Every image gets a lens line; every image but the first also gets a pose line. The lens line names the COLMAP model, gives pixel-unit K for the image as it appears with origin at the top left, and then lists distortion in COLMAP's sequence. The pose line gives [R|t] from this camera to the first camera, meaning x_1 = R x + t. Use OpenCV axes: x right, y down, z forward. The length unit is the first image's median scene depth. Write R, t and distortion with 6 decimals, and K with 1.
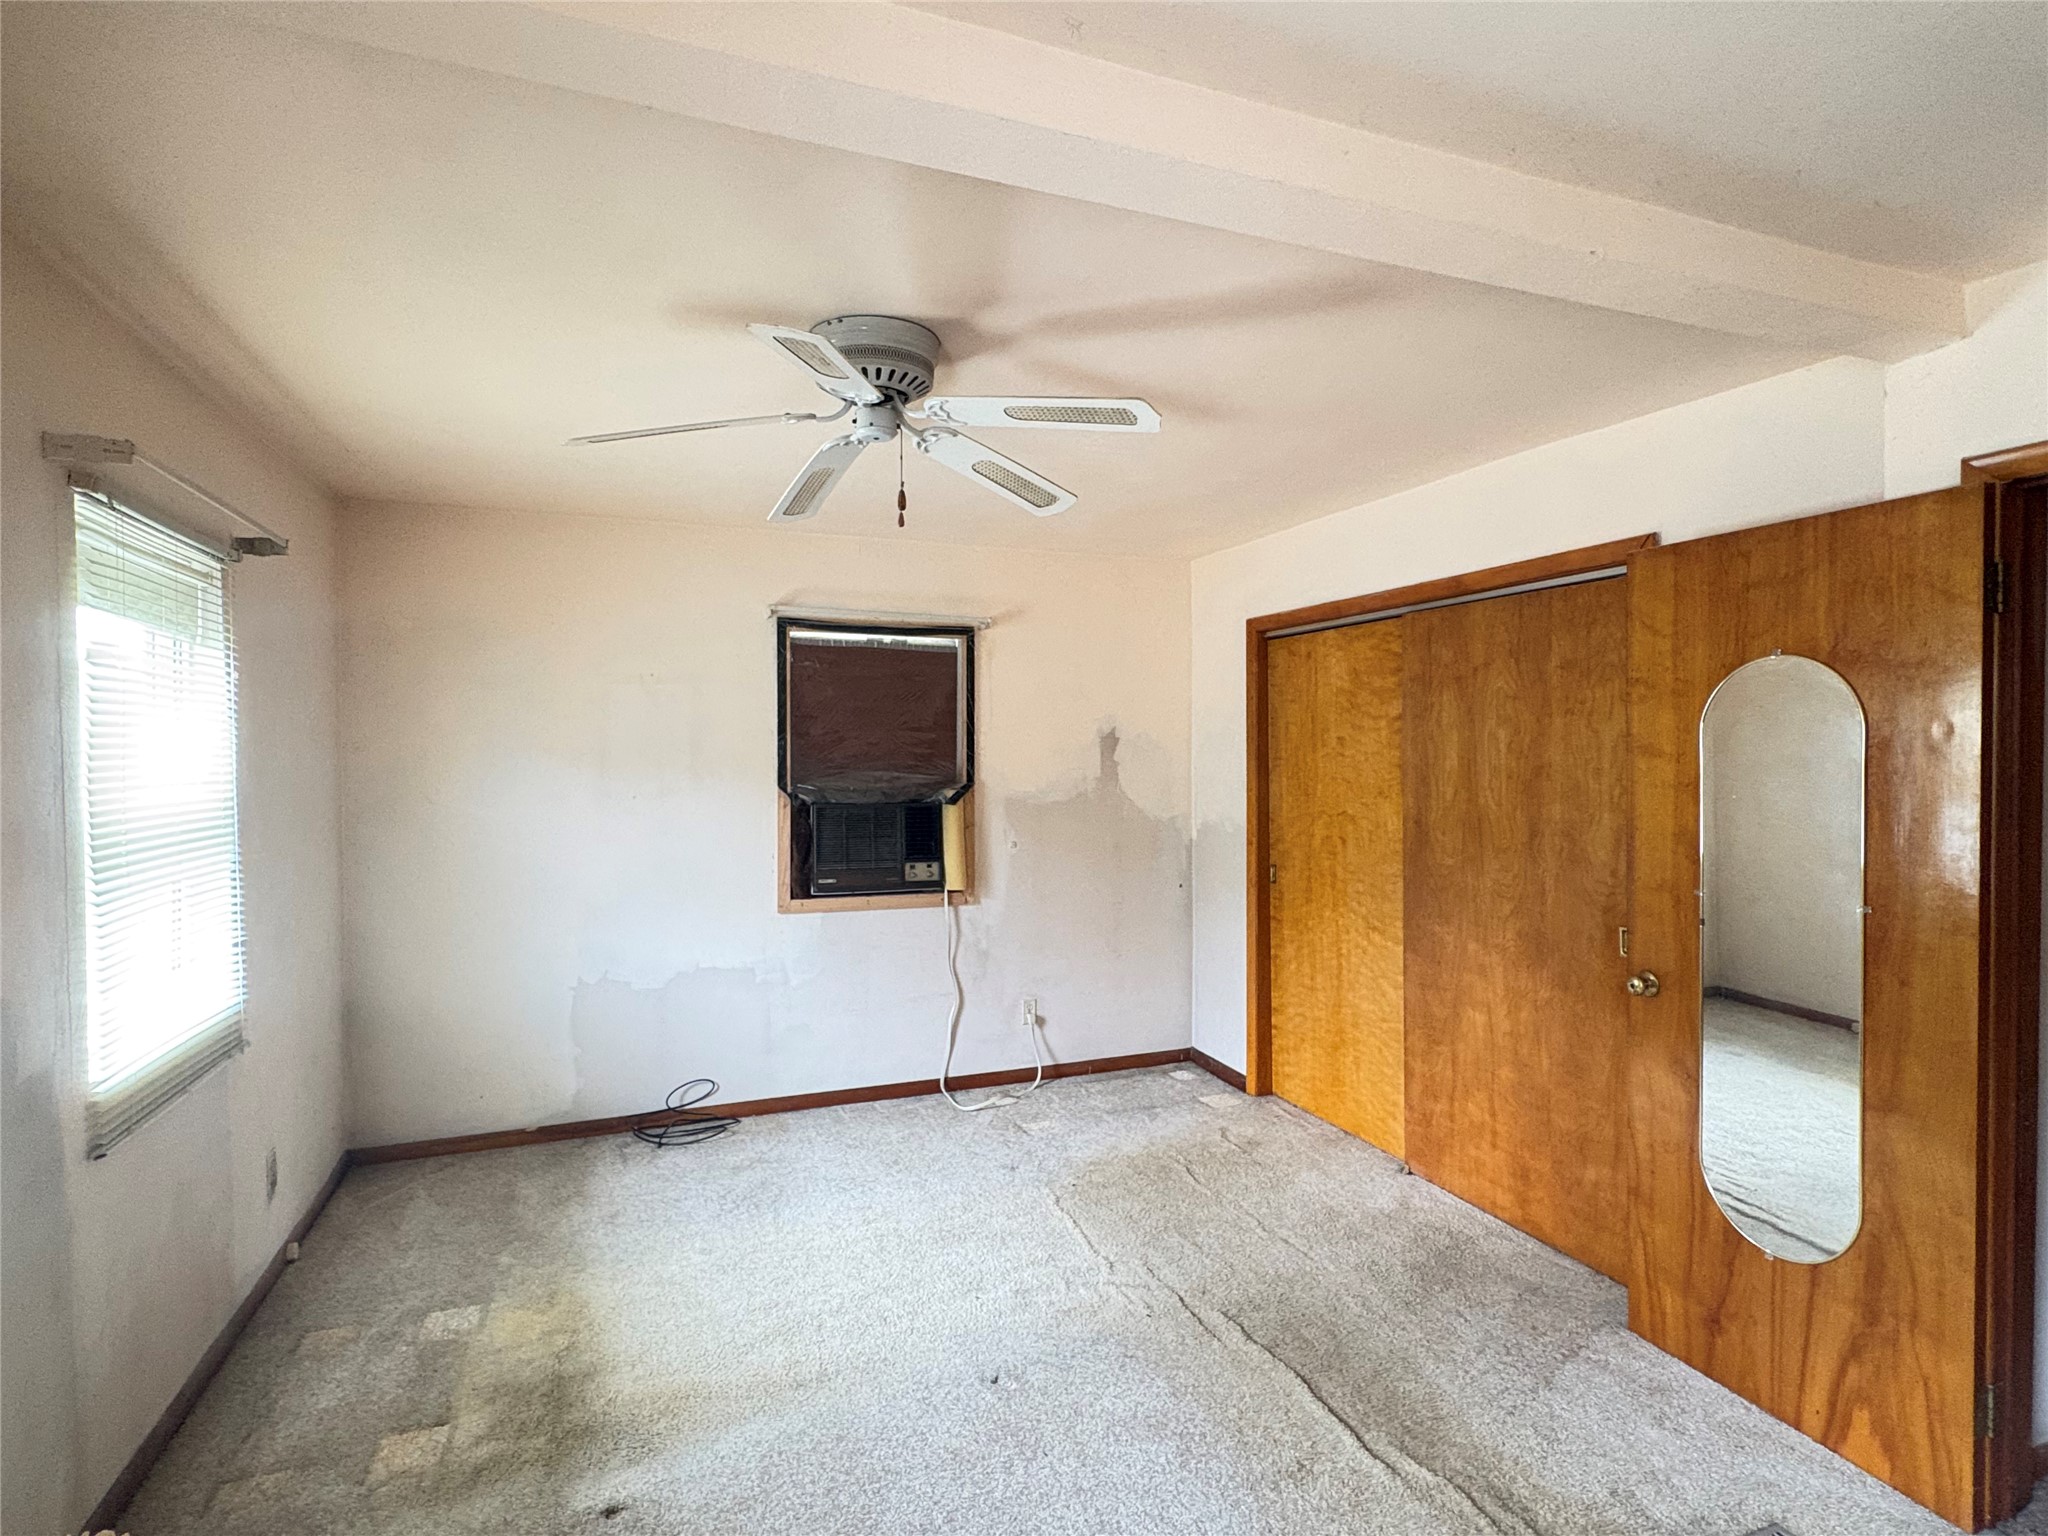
lens RADIAL K [[1044.0, 0, 1024.0], [0, 1044.0, 768.0], [0, 0, 1]] dist [0.000905, 0.000881]
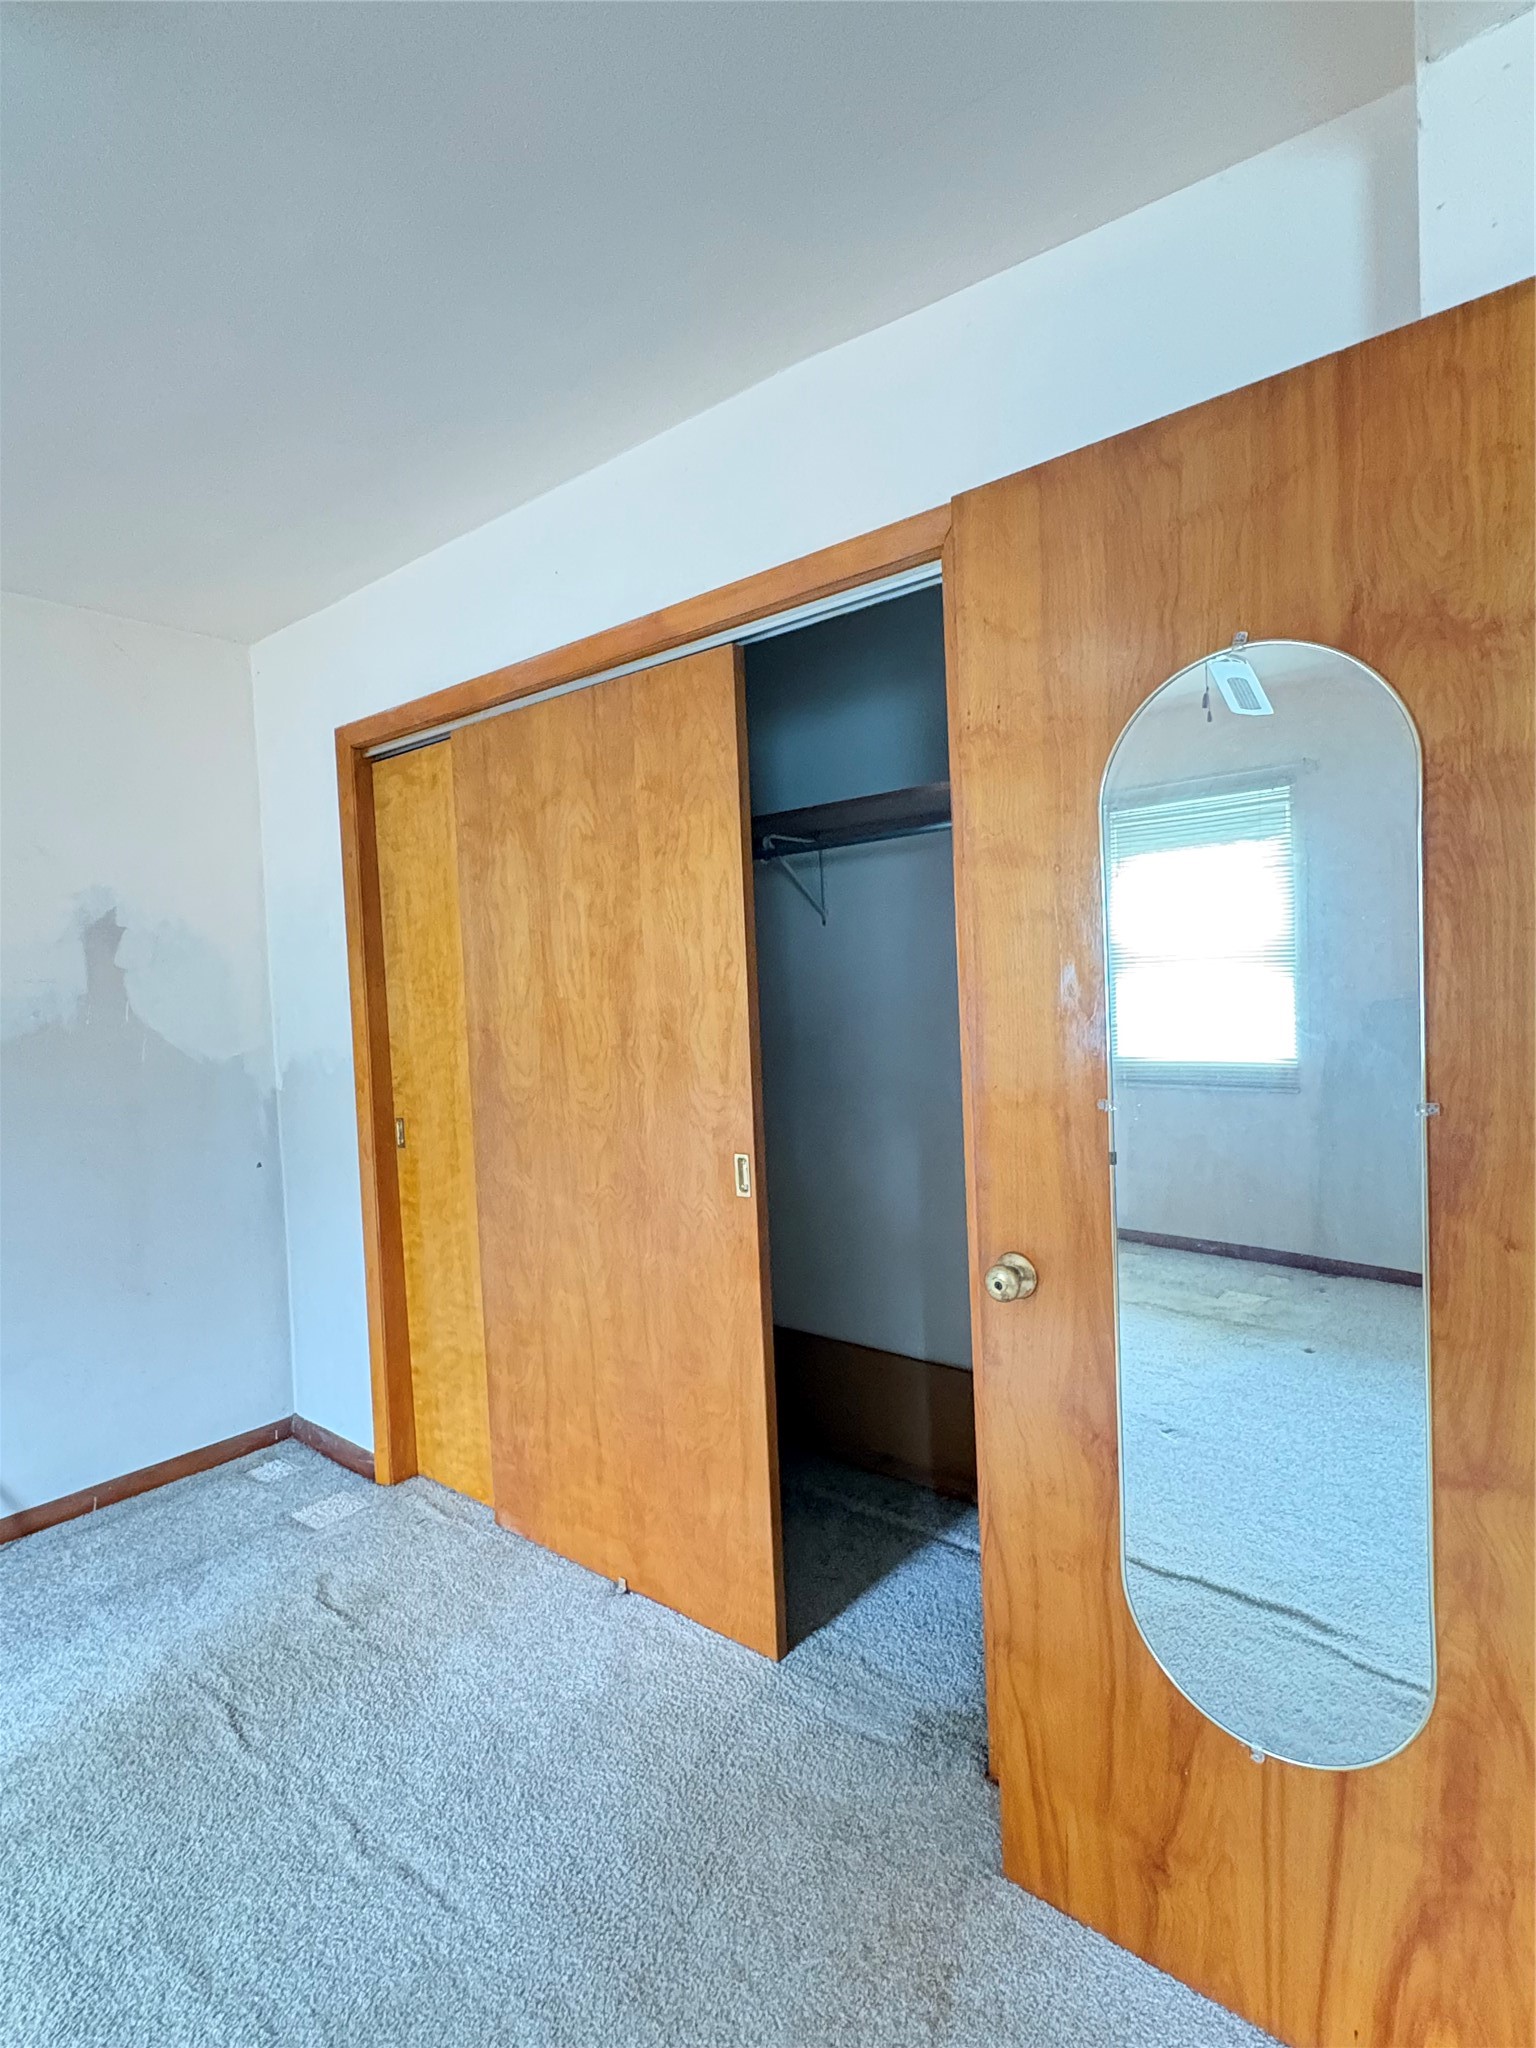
lens RADIAL K [[1044.0, 0, 768.0], [0, 1044.0, 1024.0], [0, 0, 1]] dist [0.000905, 0.000881]
pose [[0.869843, -0.050182, 0.490771, 0.132706], [0.045284, 0.998735, 0.021860, 0.033391], [-0.491247, 0.003209, 0.871015, 0.357887]]
